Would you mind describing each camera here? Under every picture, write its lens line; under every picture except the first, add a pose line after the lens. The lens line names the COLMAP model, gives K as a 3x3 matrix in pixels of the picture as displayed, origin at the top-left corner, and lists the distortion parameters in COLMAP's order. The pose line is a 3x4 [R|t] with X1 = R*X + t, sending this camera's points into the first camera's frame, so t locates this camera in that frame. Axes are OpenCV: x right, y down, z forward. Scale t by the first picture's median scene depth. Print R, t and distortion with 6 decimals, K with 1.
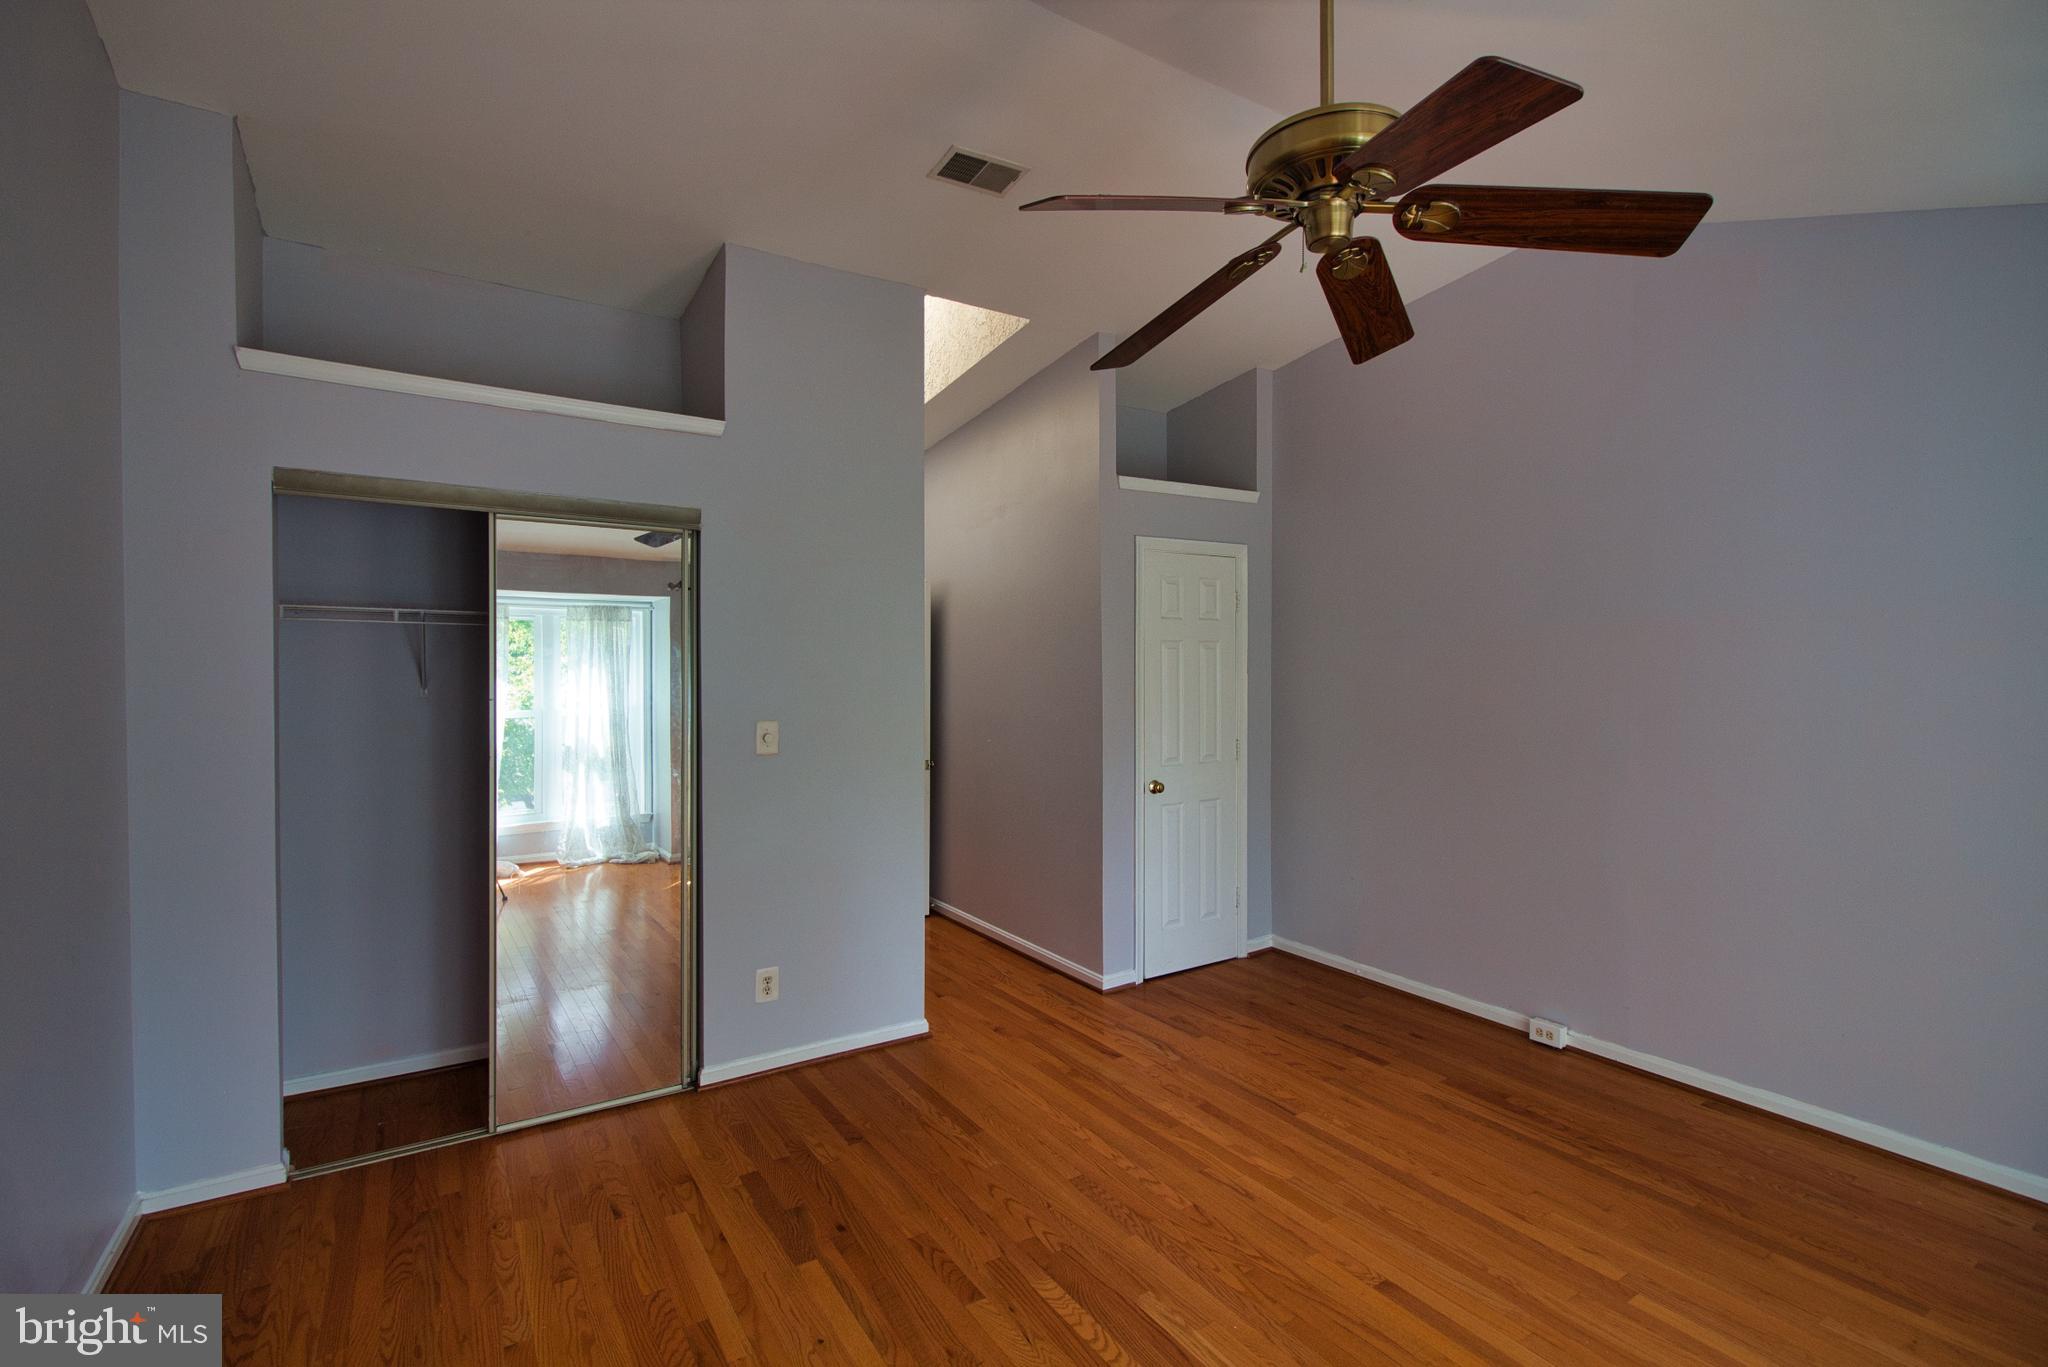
lens RADIAL K [[939.5, 0, 1017.7], [0, 939.5, 683.0], [0, 0, 1]] dist [0.004506, -0.001583]
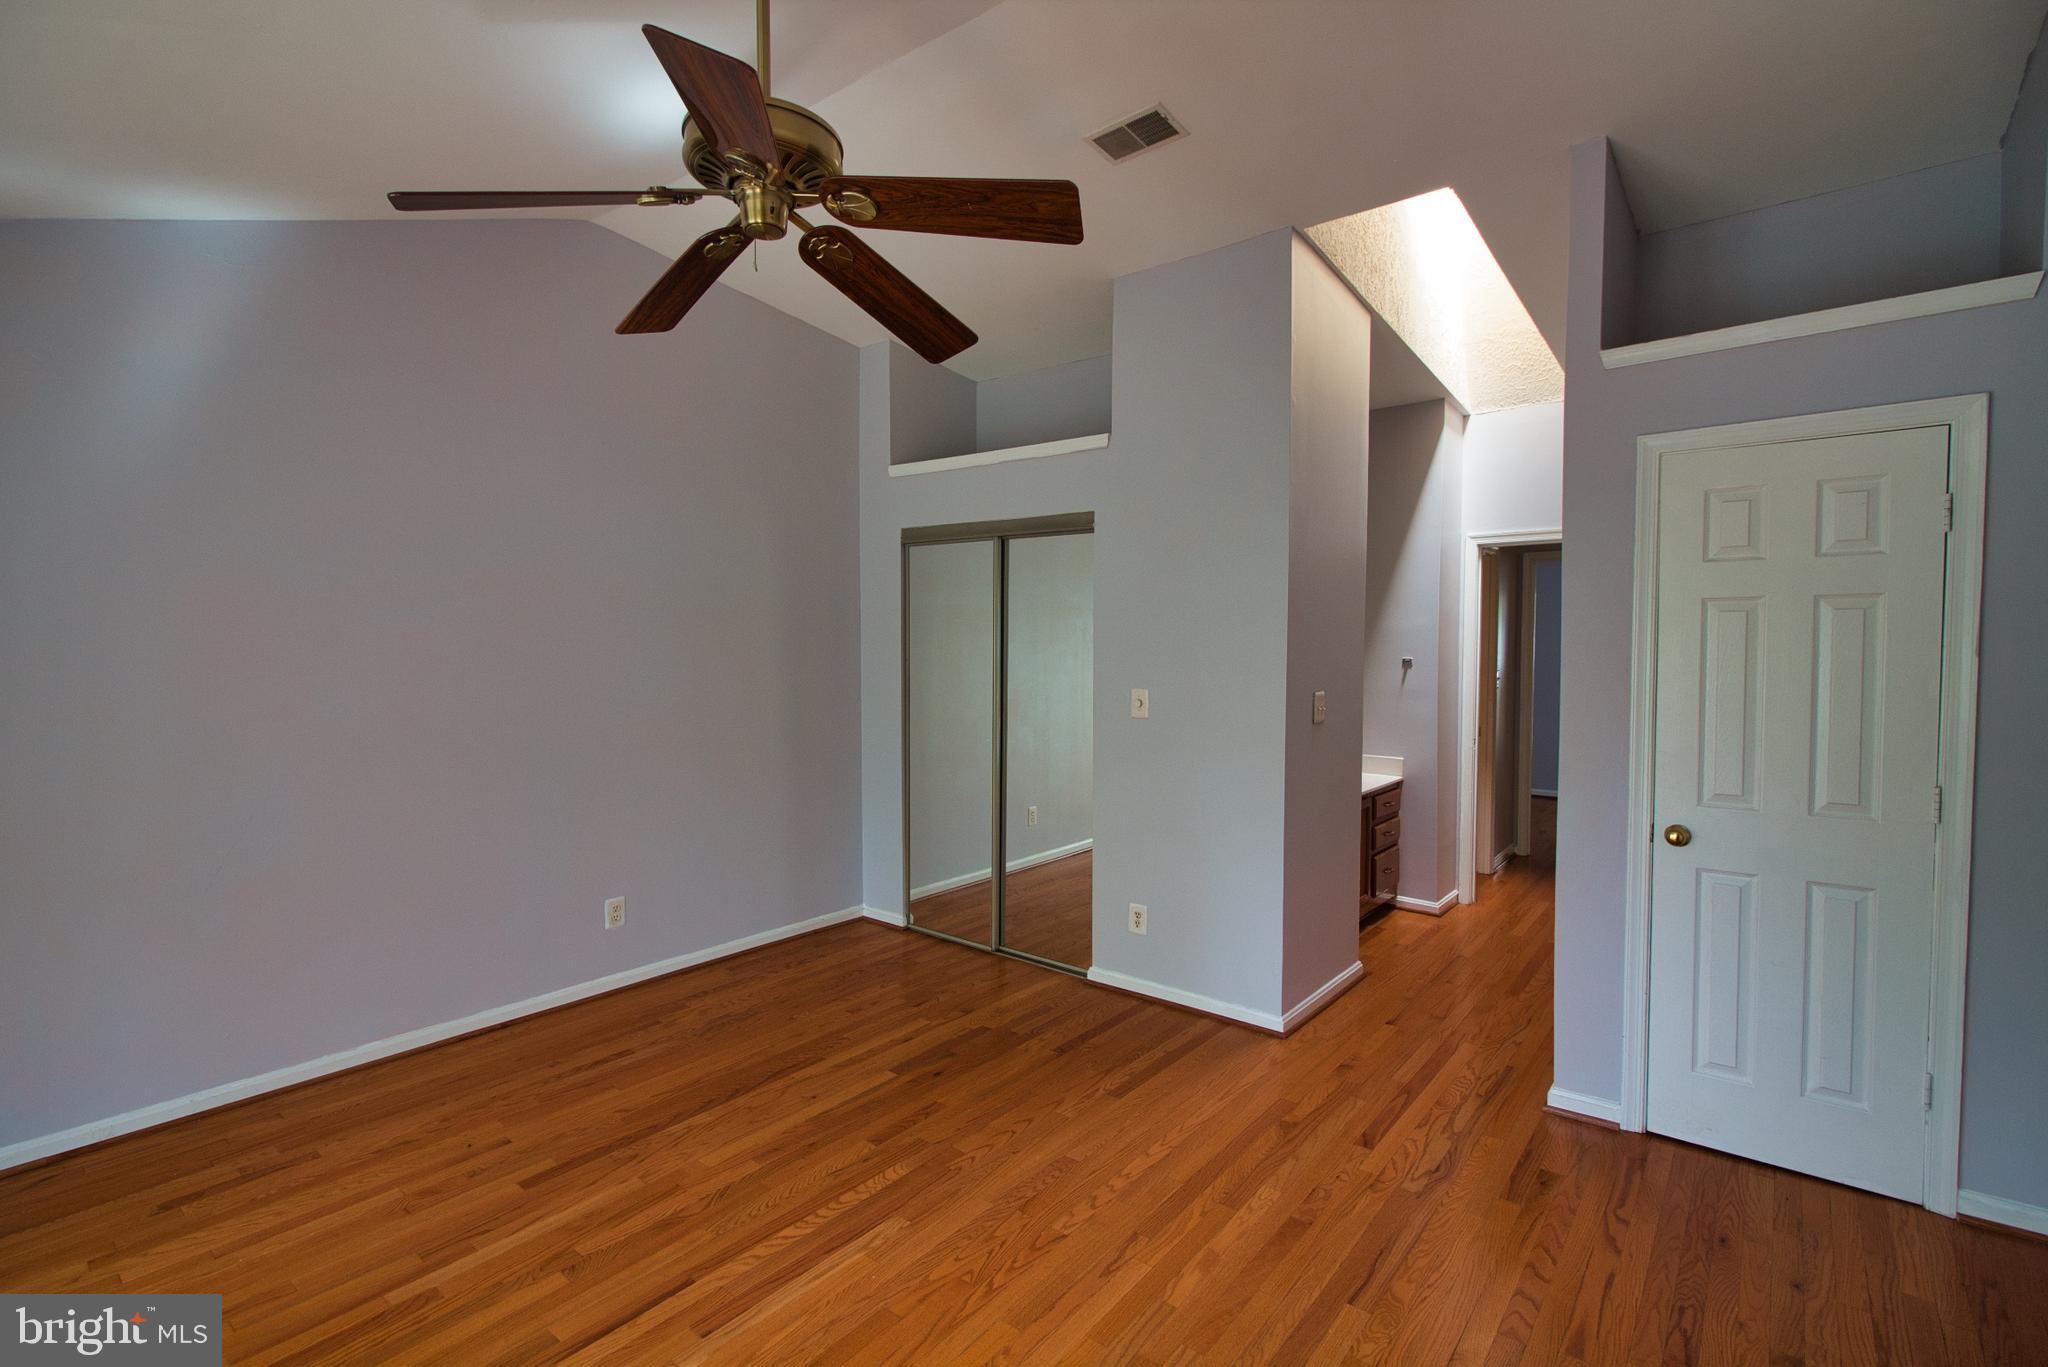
lens RADIAL K [[939.5, 0, 1026.3], [0, 939.5, 675.9], [0, 0, 1]] dist [0.004506, -0.001583]
pose [[0.318255, 0.037336, -0.947270, 0.847264], [-0.017993, 0.999282, 0.033341, -0.010570], [0.947834, 0.006433, 0.318699, 0.562016]]
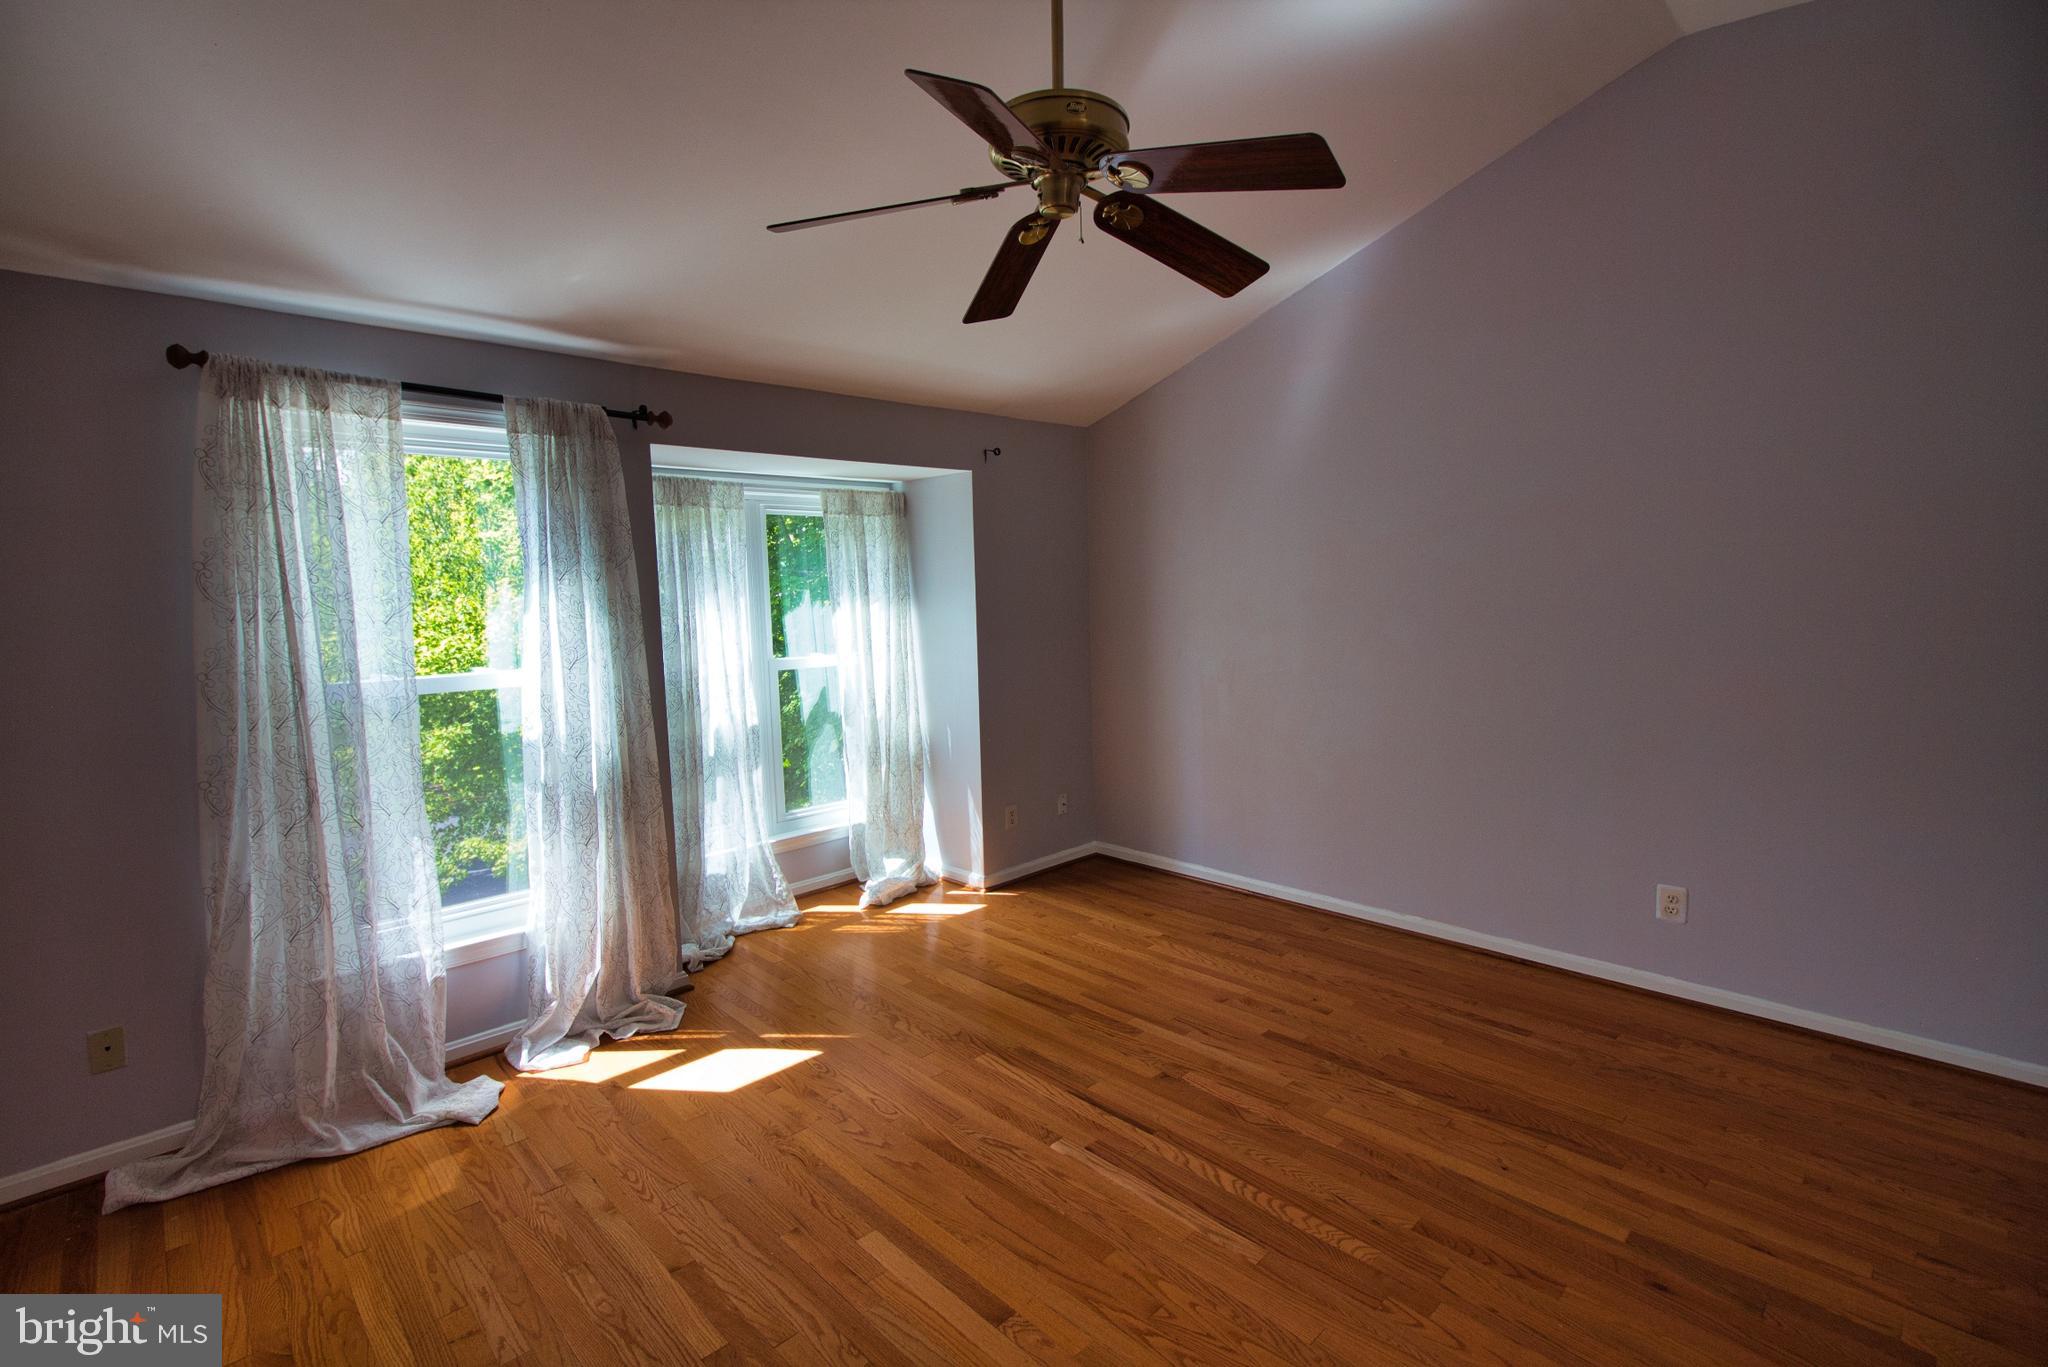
lens RADIAL K [[939.5, 0, 1021.7], [0, 939.5, 673.5], [0, 0, 1]] dist [0.004506, -0.001583]
pose [[-0.979906, 0.044642, -0.194399, 0.371953], [0.023710, 0.993791, 0.108703, -0.021503], [0.198045, 0.101910, -0.974881, 1.290225]]
